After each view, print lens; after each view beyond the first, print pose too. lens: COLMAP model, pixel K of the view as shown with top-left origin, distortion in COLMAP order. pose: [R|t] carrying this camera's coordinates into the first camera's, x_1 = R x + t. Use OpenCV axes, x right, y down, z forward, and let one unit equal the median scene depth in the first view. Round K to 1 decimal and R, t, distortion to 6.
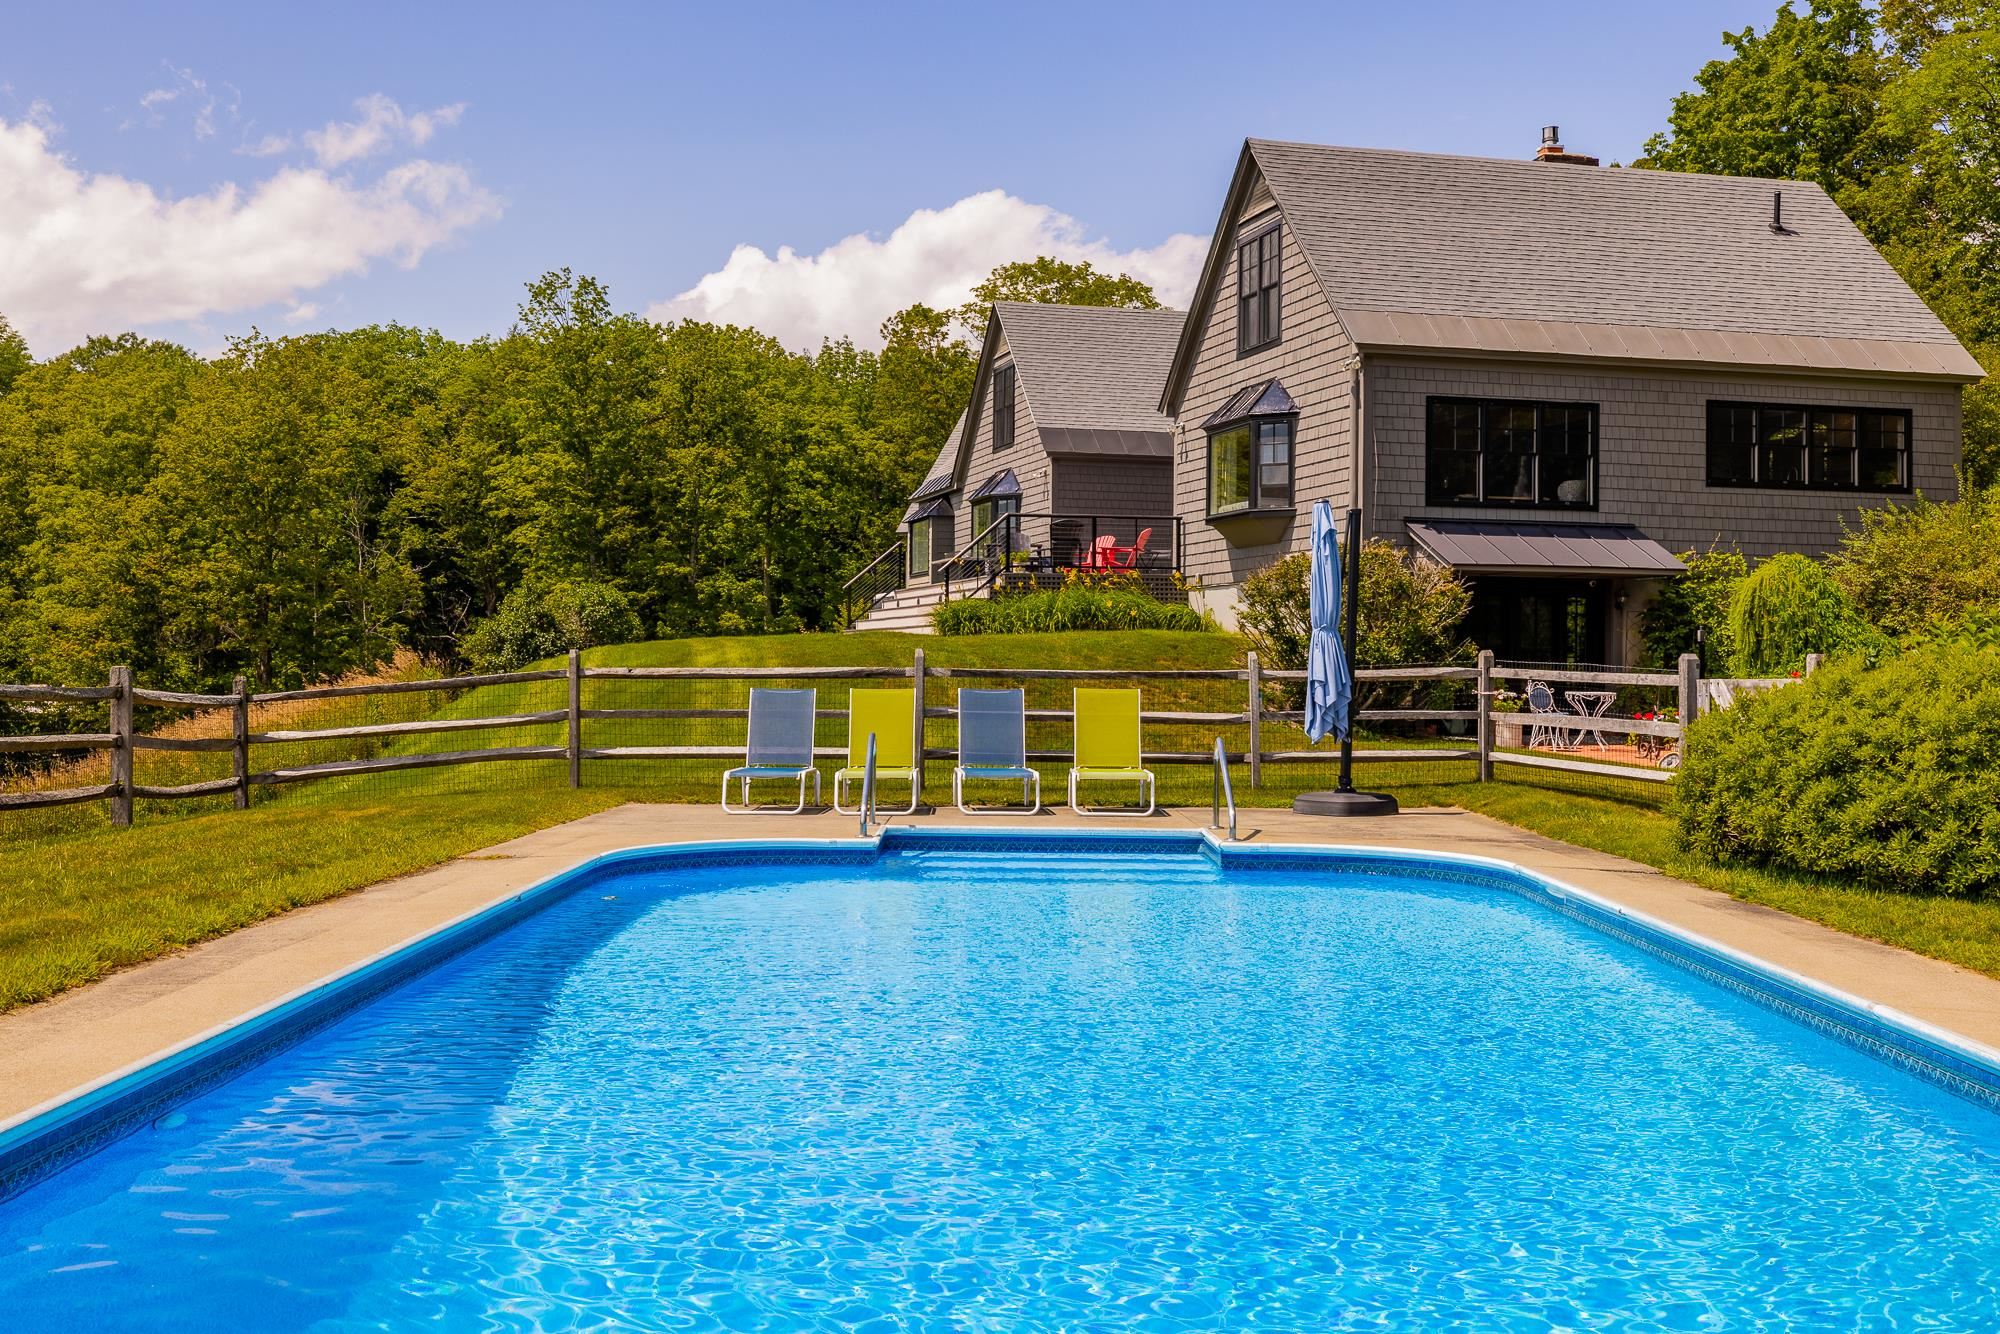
lens RADIAL K [[2016.0, 0, 1000.0], [0, 2016.0, 667.0], [0, 0, 1]] dist [0.000194, 0.001523]
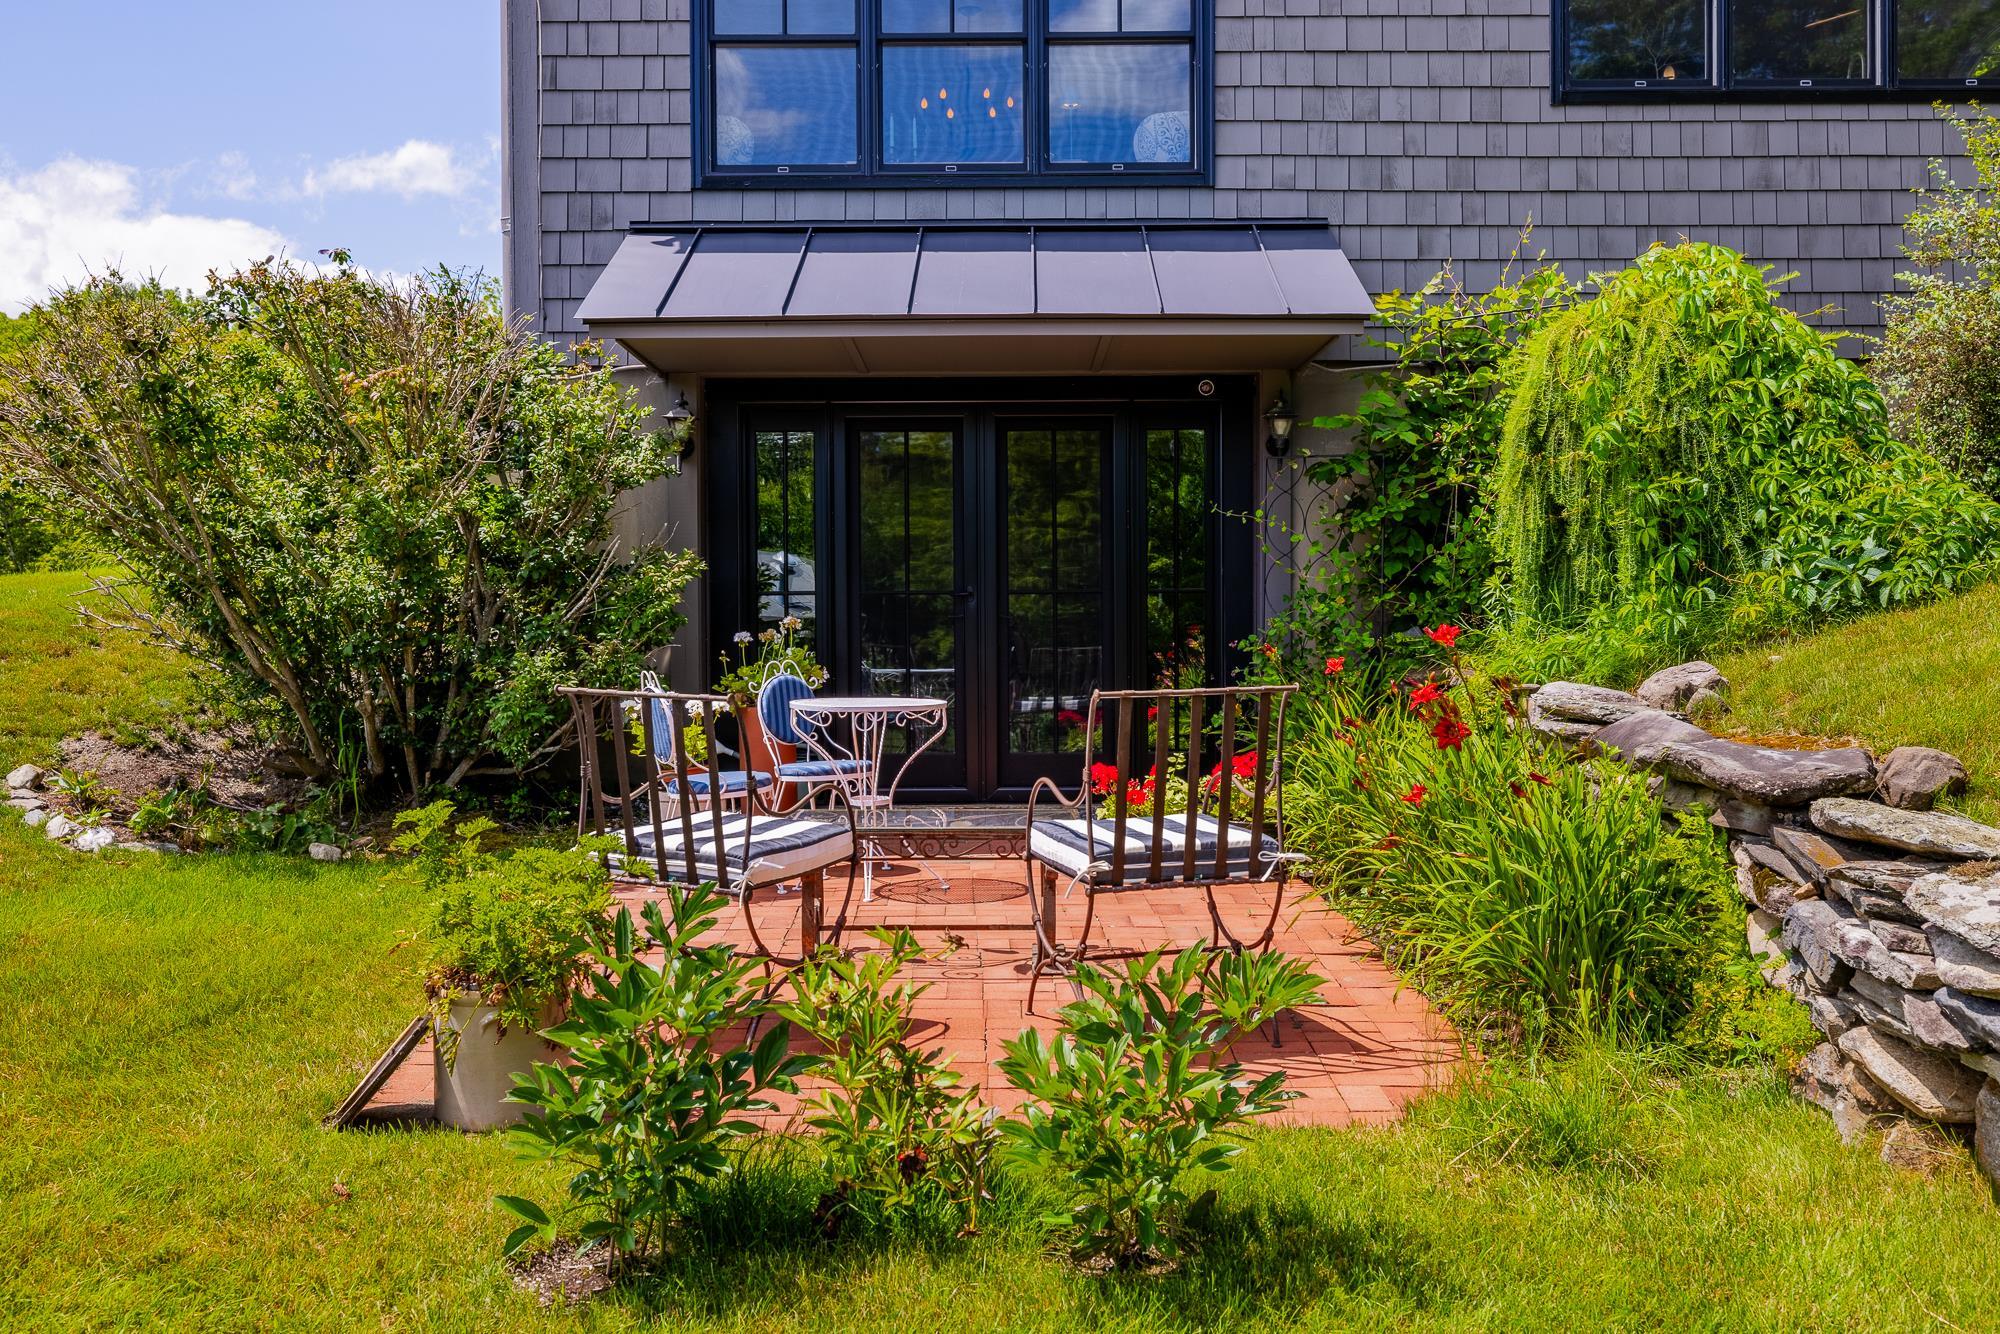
lens RADIAL K [[2016.0, 0, 1000.0], [0, 2016.0, 667.0], [0, 0, 1]] dist [0.000194, 0.001523]
pose [[0.964070, -0.005078, -0.265601, 0.355265], [0.010671, 0.999751, 0.019620, 0.002119], [0.265435, -0.021749, 0.963883, 0.635736]]
